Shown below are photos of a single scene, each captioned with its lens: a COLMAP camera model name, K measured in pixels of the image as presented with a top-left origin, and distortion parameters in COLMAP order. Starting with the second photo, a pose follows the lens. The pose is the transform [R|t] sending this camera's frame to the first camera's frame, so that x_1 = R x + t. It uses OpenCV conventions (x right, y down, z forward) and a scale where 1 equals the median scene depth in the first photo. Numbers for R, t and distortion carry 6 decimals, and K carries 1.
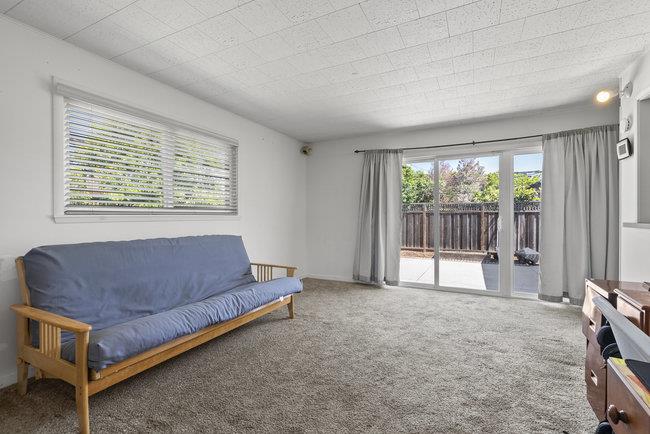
lens RADIAL K [[295.8, 0, 329.7], [0, 295.8, 216.4], [0, 0, 1]] dist [-0.008171, 0.001967]
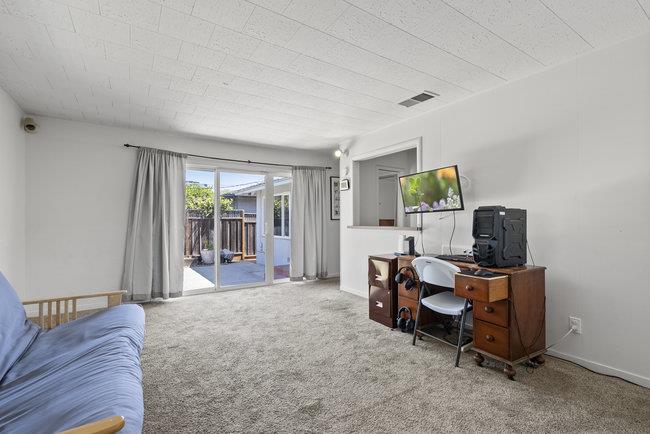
lens RADIAL K [[295.8, 0, 328.7], [0, 295.8, 217.8], [0, 0, 1]] dist [-0.008171, 0.001967]
pose [[0.496659, 0.007186, 0.867916, -0.436366], [0.006959, 0.999901, -0.012261, -0.004341], [-0.867918, 0.012129, 0.496559, 0.133881]]
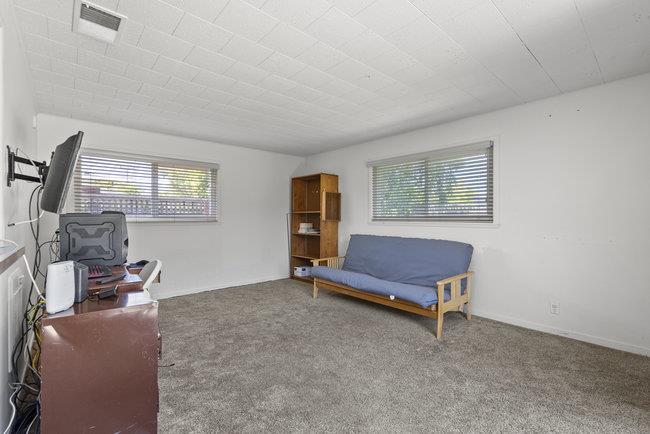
lens RADIAL K [[295.8, 0, 326.9], [0, 295.8, 219.4], [0, 0, 1]] dist [-0.008171, 0.001967]
pose [[-0.367696, 0.001196, -0.929945, 0.706601], [-0.005351, 0.999980, 0.003402, -0.014564], [0.929931, 0.006227, -0.367682, 0.860078]]
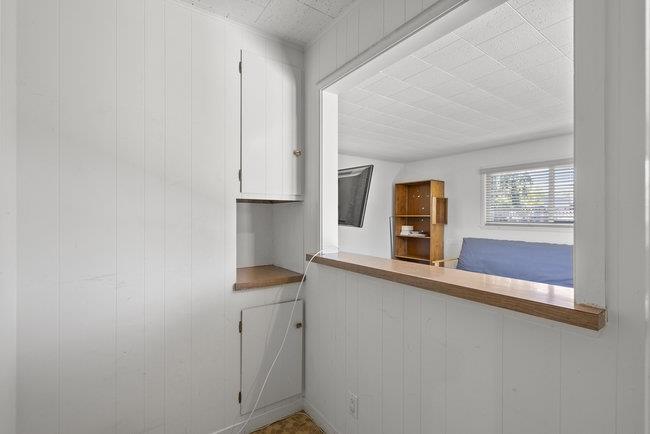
lens RADIAL K [[295.8, 0, 324.9], [0, 295.8, 215.1], [0, 0, 1]] dist [-0.008171, 0.001967]
pose [[-0.466424, -0.006561, -0.884537, 0.974988], [-0.009137, 0.999955, -0.002599, -0.039617], [0.884514, 0.006870, -0.466463, 0.558092]]
